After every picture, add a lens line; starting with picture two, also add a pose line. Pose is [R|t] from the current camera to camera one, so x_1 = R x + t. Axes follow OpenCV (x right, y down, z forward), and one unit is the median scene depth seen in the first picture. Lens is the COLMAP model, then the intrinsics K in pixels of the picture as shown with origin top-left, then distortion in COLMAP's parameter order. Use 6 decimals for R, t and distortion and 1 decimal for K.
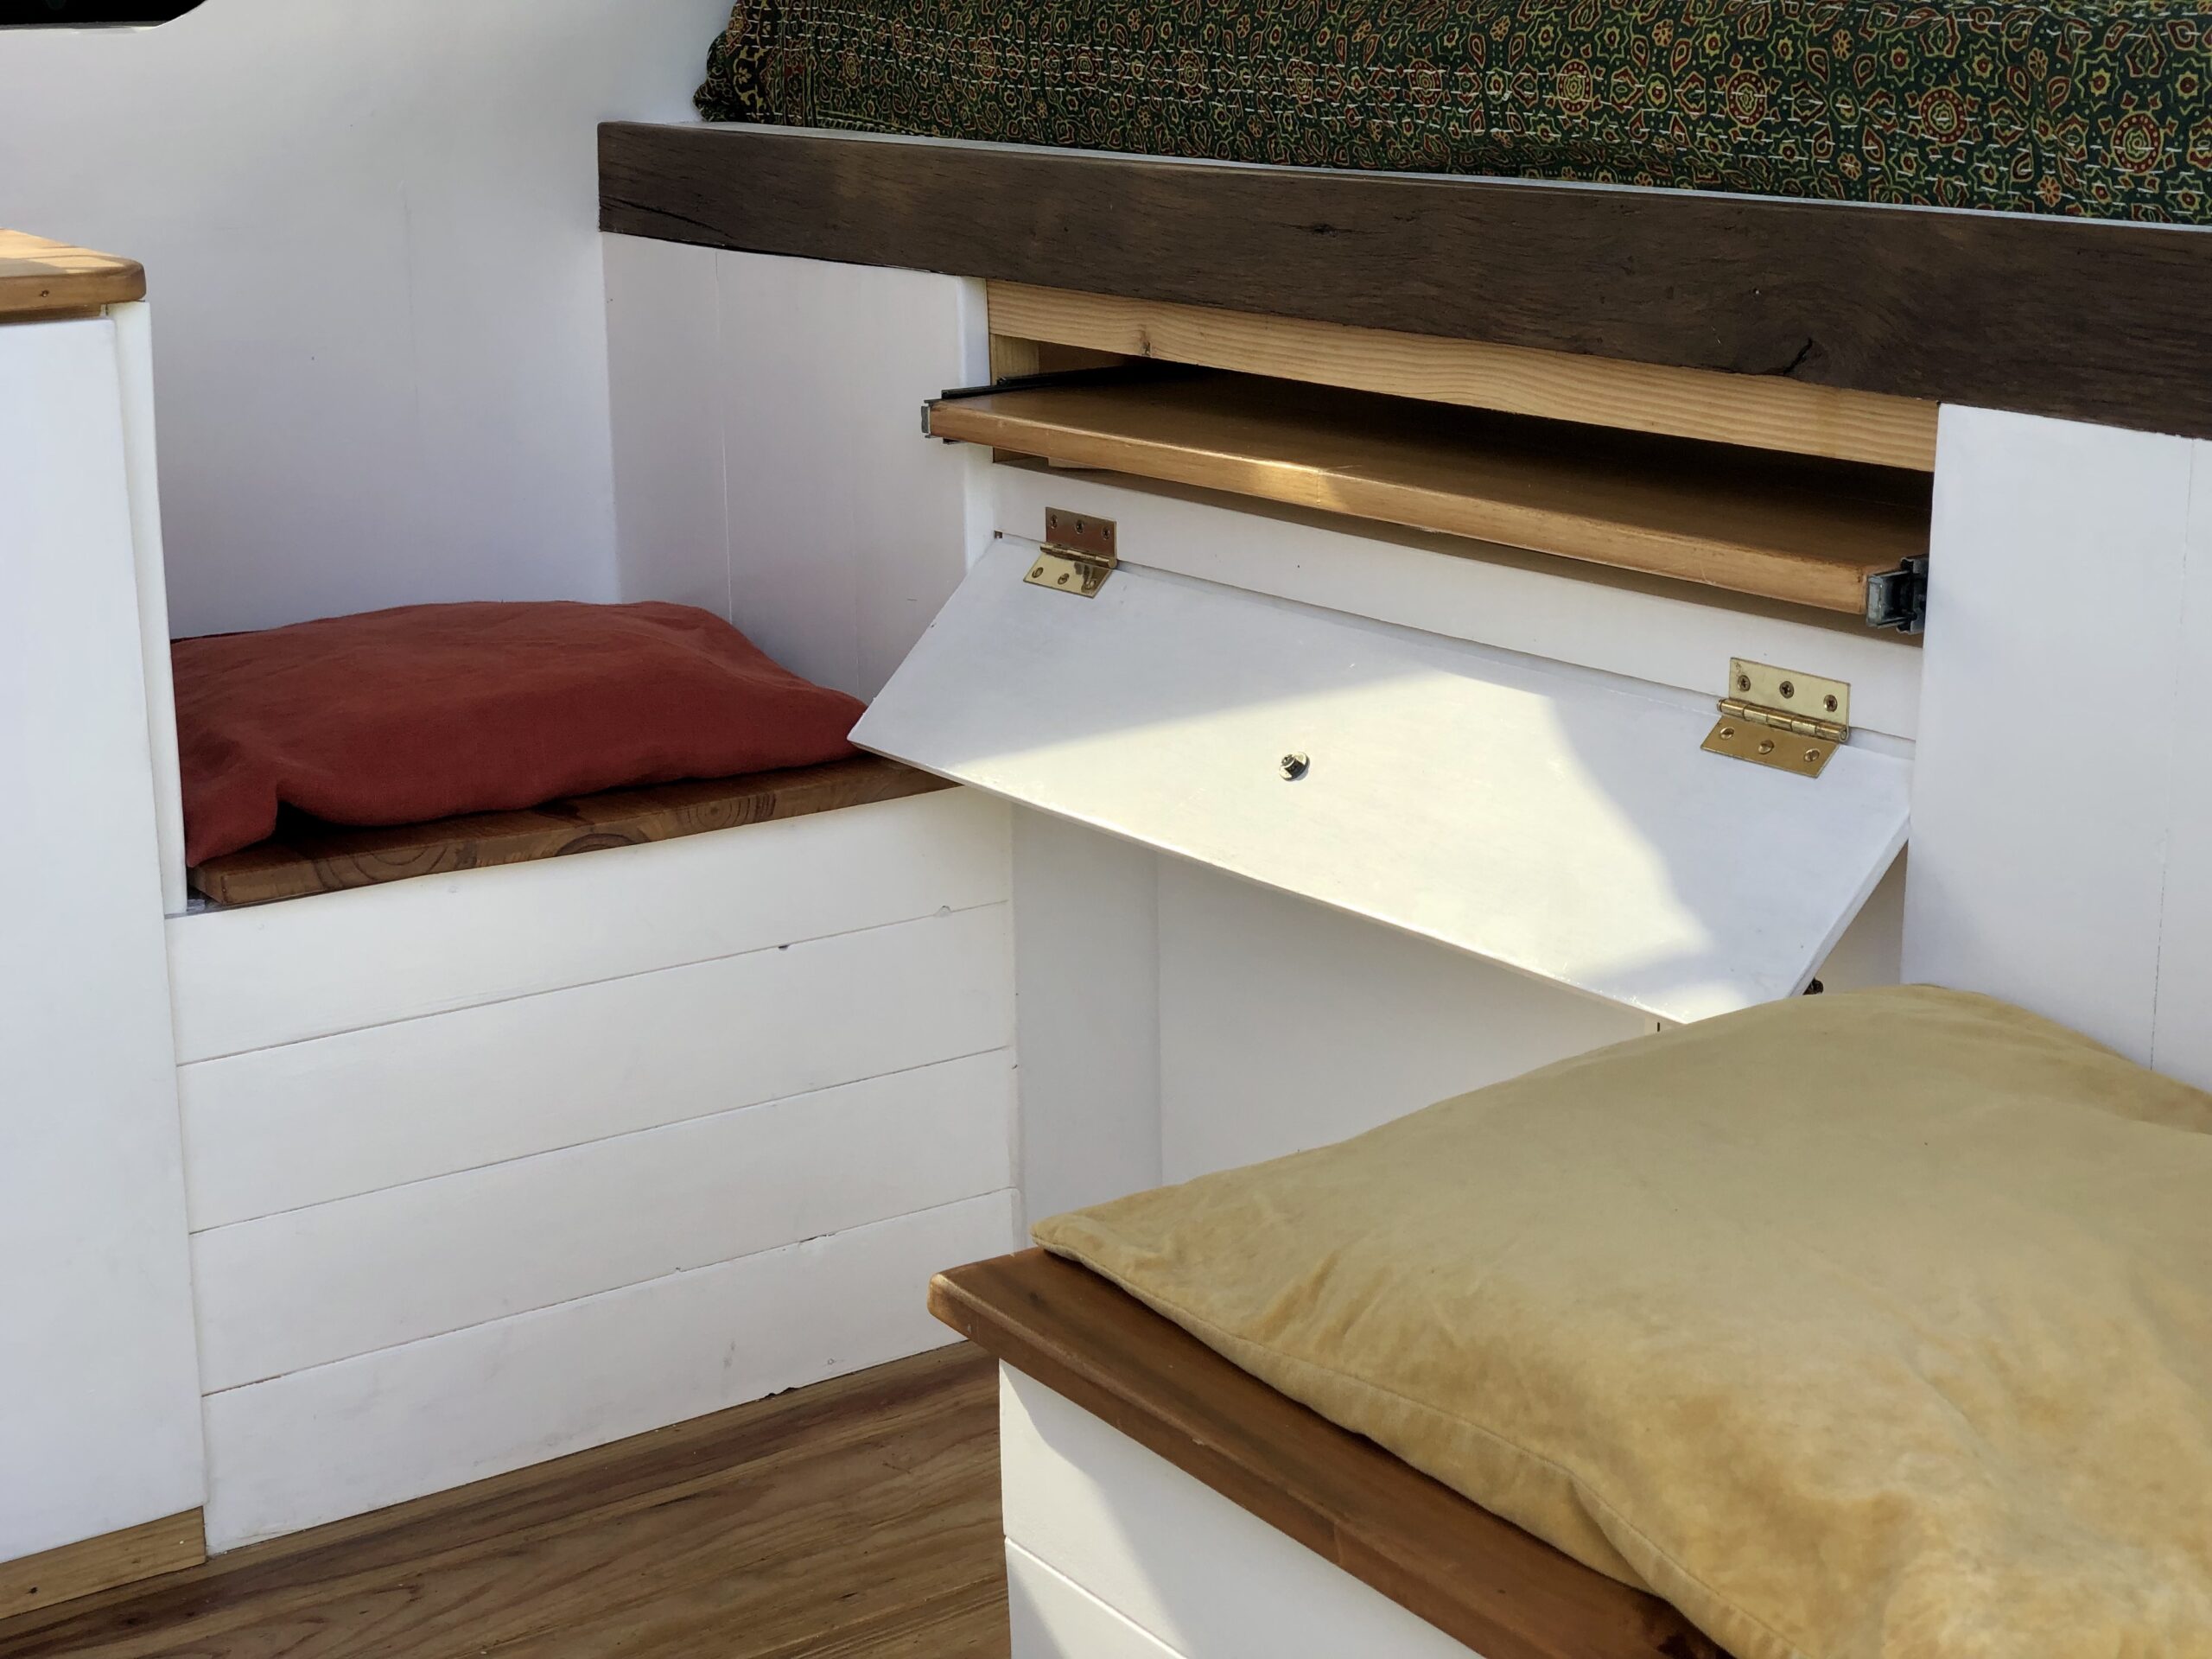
lens RADIAL K [[3290.2, 0, 1125.1], [0, 3290.2, 827.9], [0, 0, 1]] dist [0.065657, 0.000000]
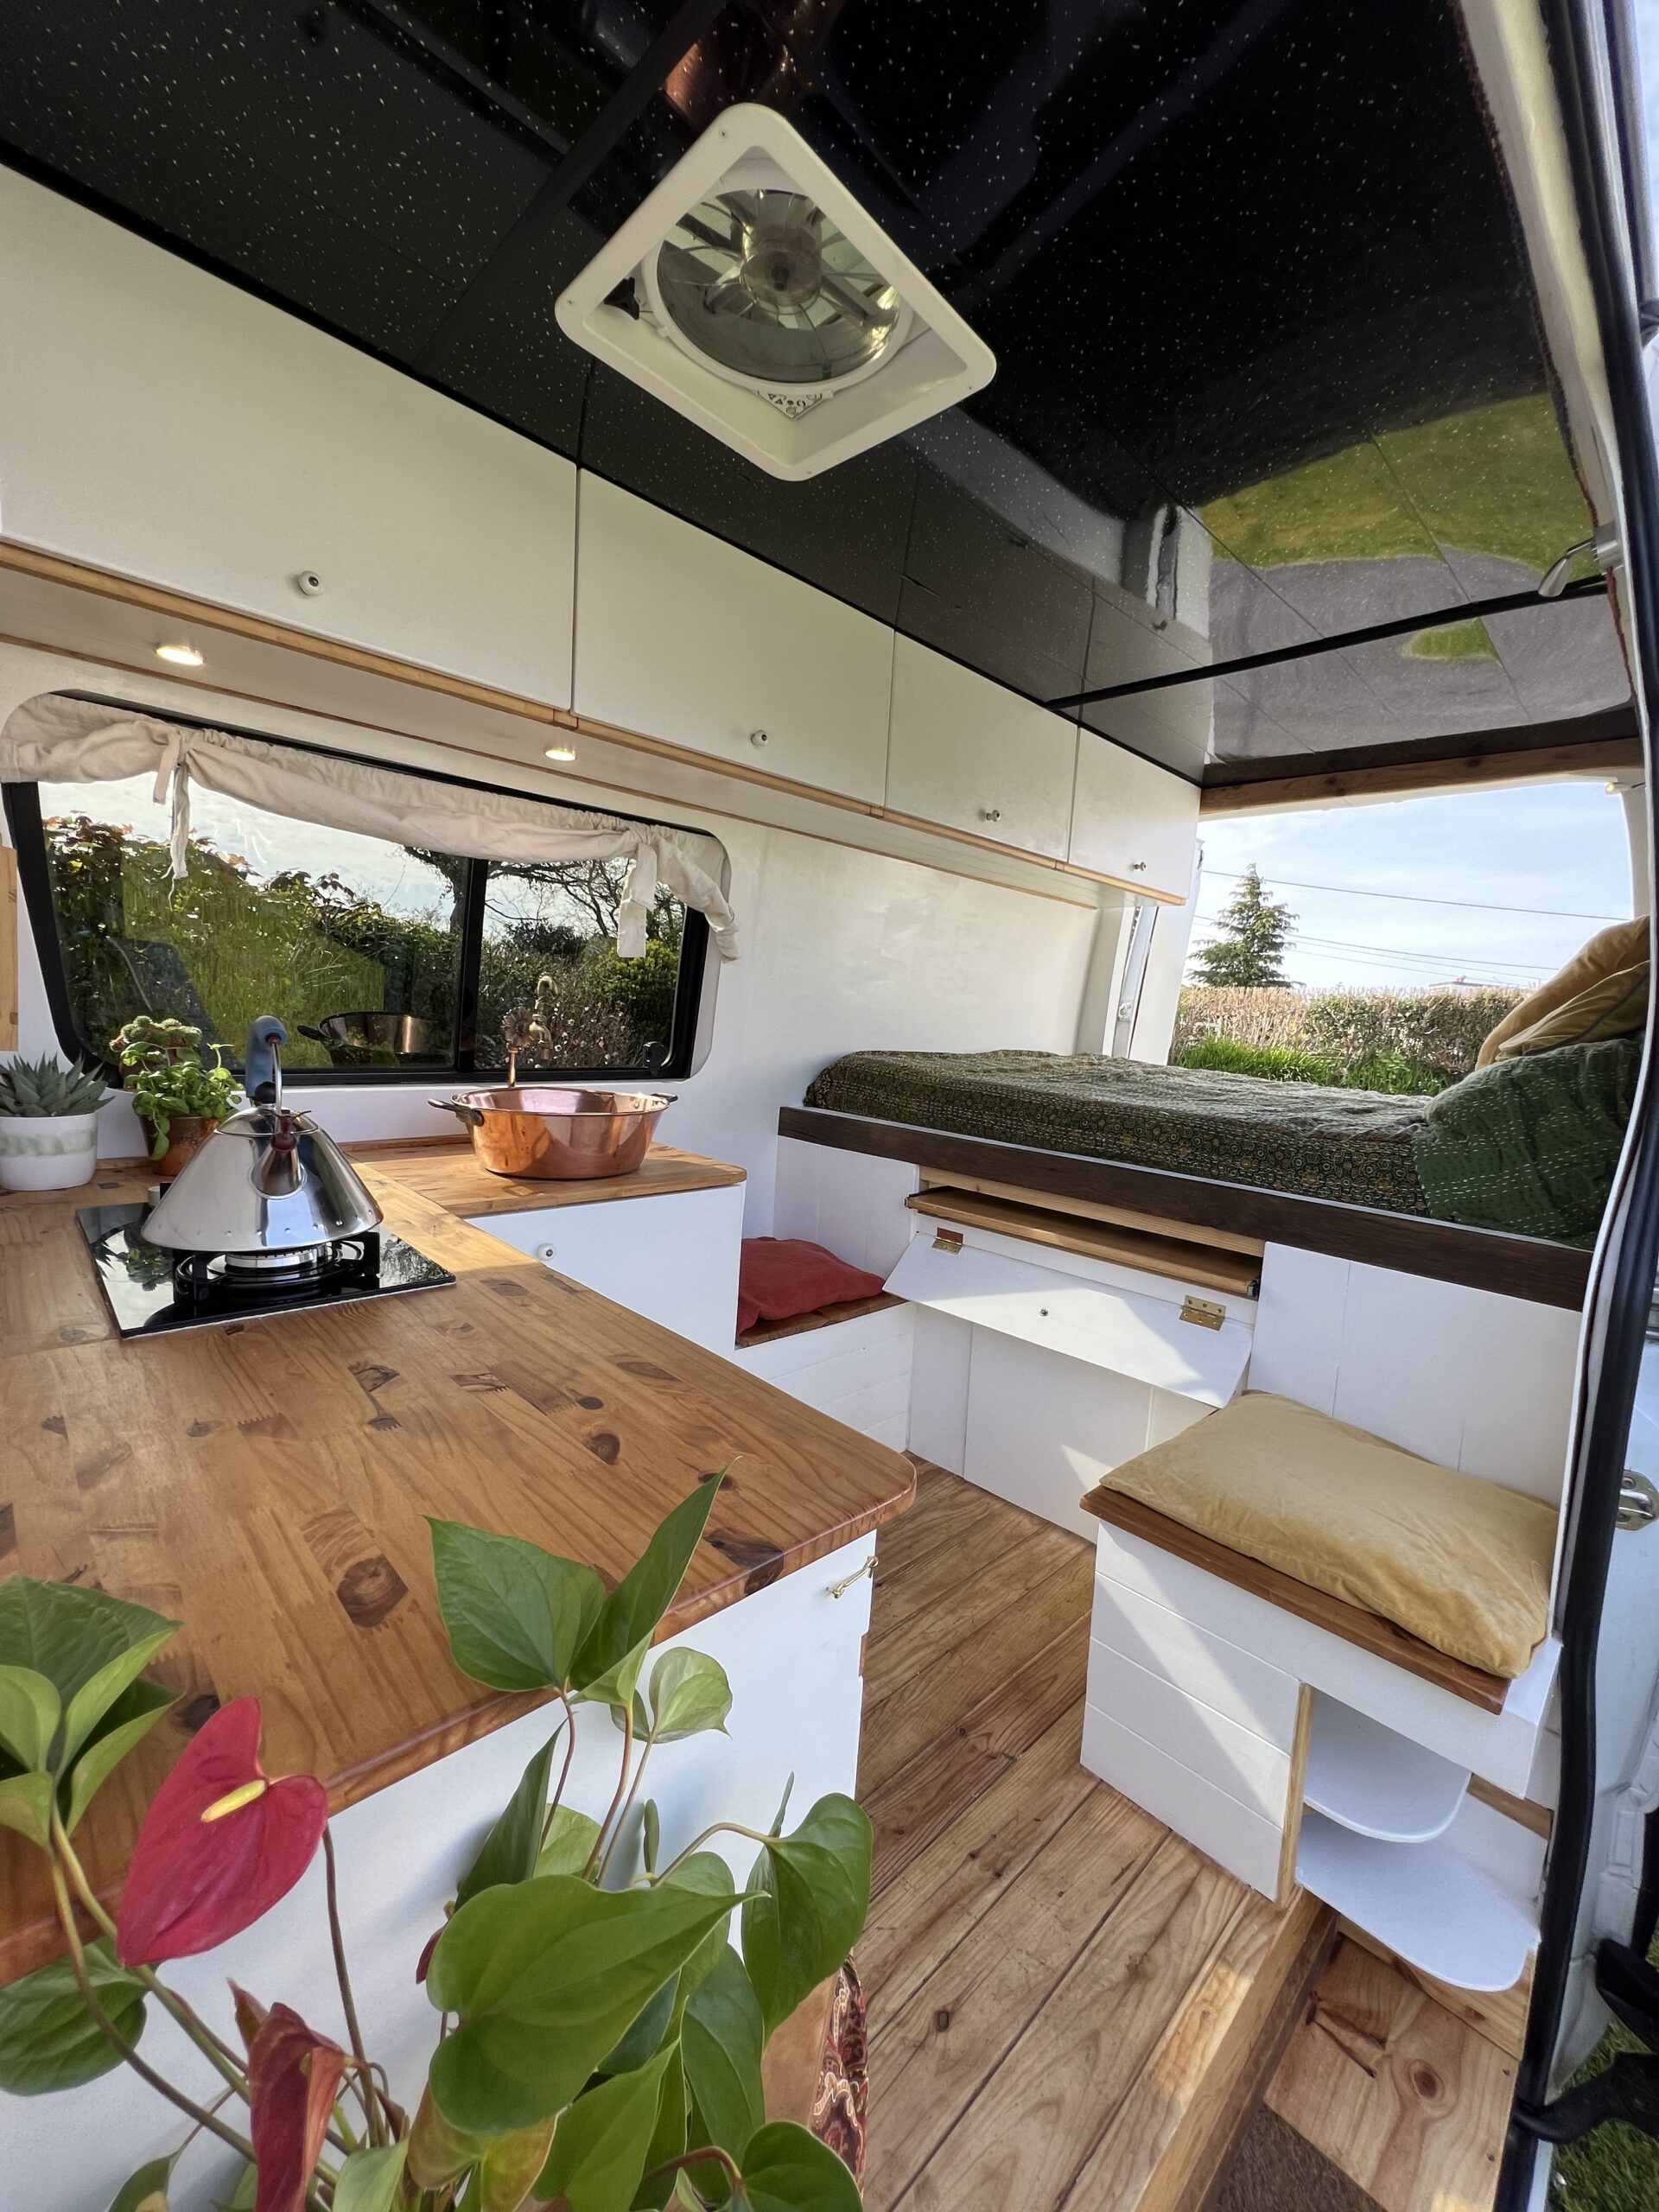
lens RADIAL K [[882.7, 0, 835.5], [0, 882.7, 1102.5], [0, 0, 1]] dist [-0.001728, 0.000428]
pose [[0.984810, 0.046914, 0.167176, -0.344533], [-0.022329, 0.989031, -0.146014, -0.098086], [-0.172192, 0.140063, 0.975055, 0.029648]]
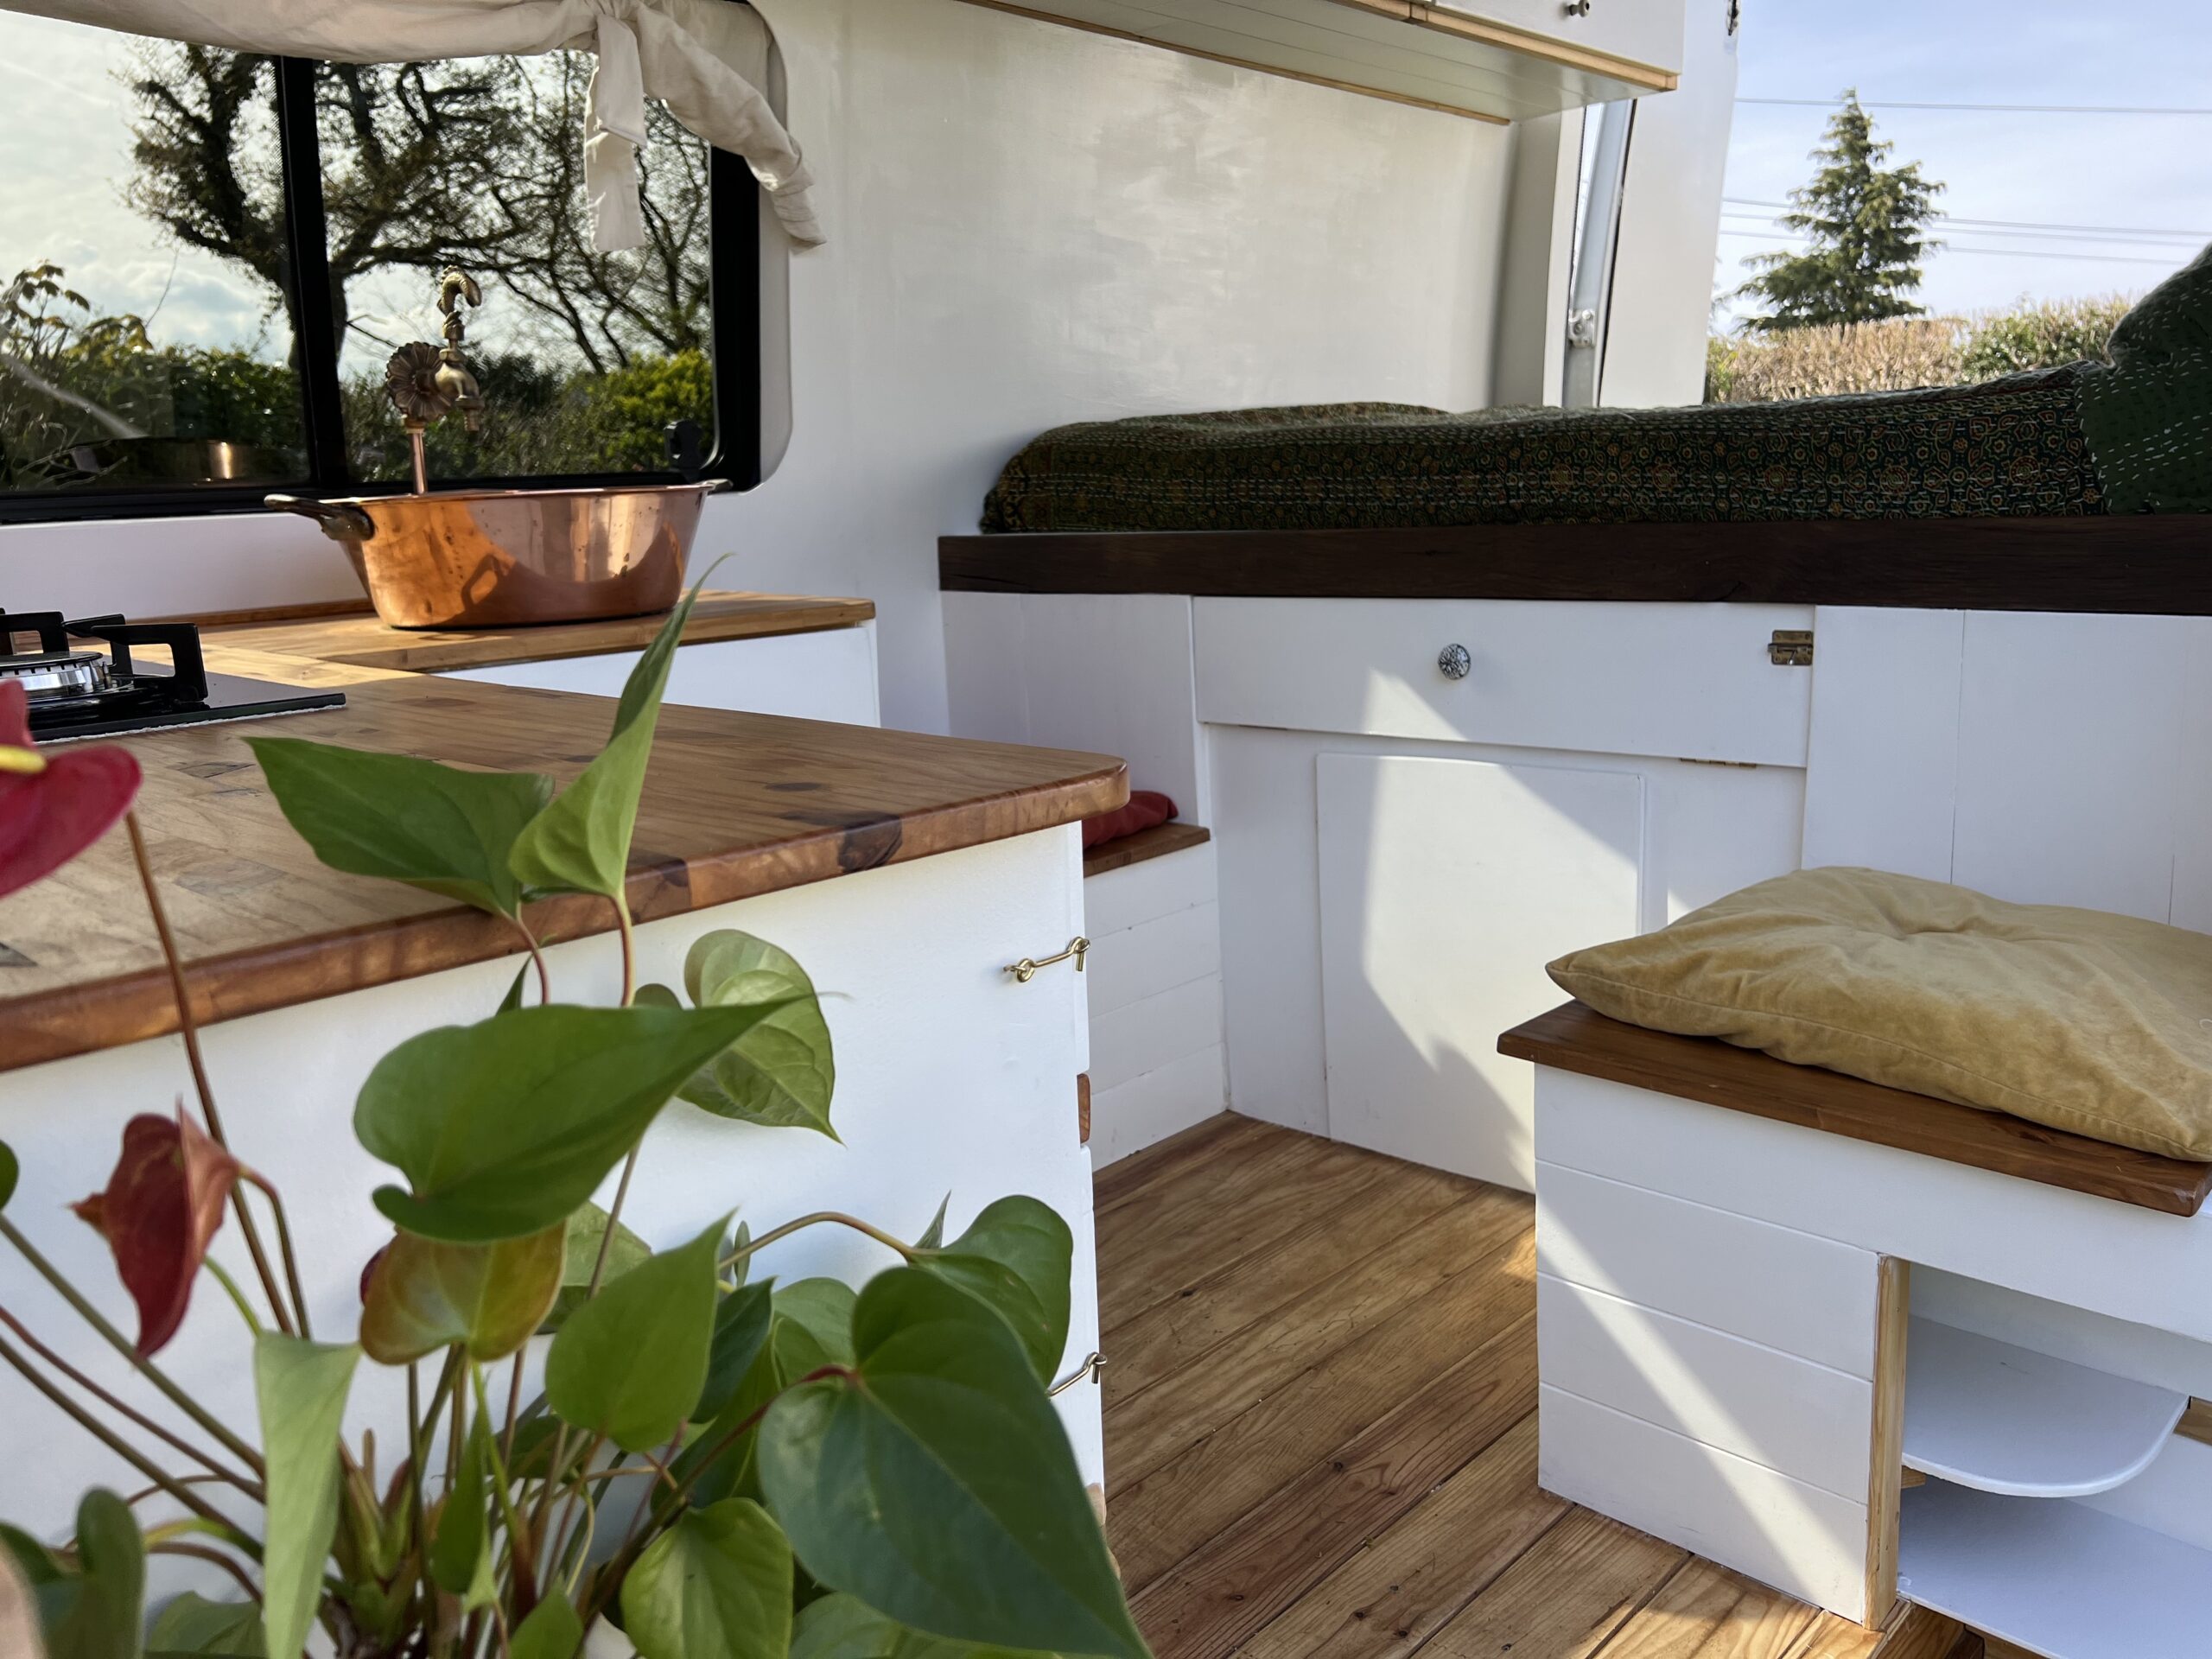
lens RADIAL K [[1668.0, 0, 1098.0], [0, 1668.0, 843.4], [0, 0, 1]] dist [0.042587, -0.034288]
pose [[0.982711, -0.076547, 0.168583, -0.324469], [0.084069, 0.995738, -0.037929, 0.023635], [-0.164961, 0.051446, 0.984957, -0.003485]]
